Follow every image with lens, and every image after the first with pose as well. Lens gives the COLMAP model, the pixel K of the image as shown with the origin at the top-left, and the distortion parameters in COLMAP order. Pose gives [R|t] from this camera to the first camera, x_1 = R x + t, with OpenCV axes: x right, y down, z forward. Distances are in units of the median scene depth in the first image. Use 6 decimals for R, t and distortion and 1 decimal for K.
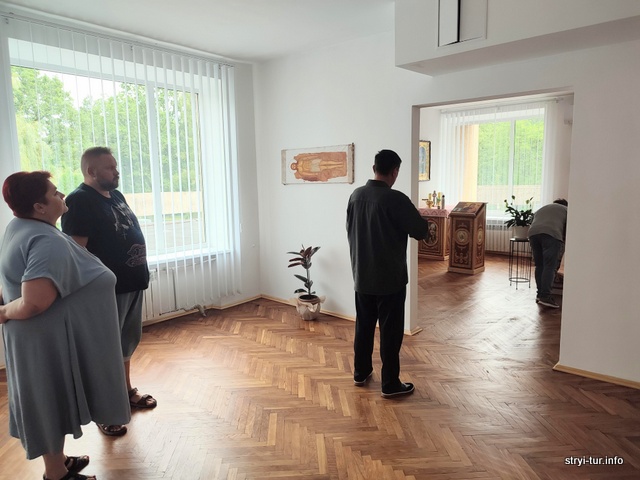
lens RADIAL K [[455.1, 0, 320.0], [0, 455.1, 240.0], [0, 0, 1]] dist [0.012602, -0.007023]
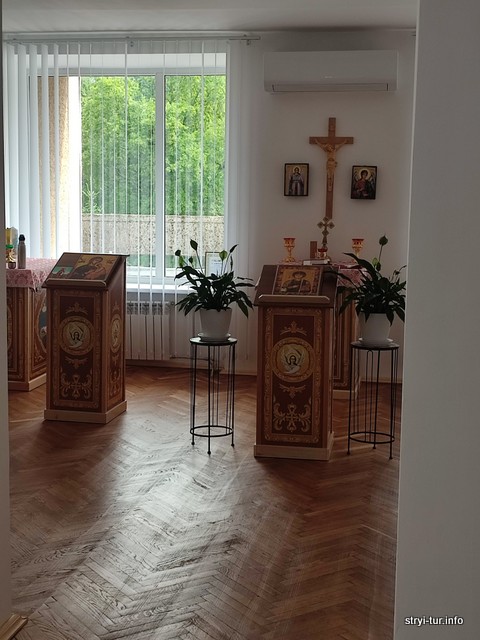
lens RADIAL K [[923.1, 0, 240.0], [0, 923.1, 320.0], [0, 0, 1]] dist [0.031440, -0.041112]
pose [[0.857455, -0.037537, 0.513189, 0.003935], [0.037798, 0.999236, 0.009934, -0.024407], [-0.513169, 0.010879, 0.858218, 0.189440]]
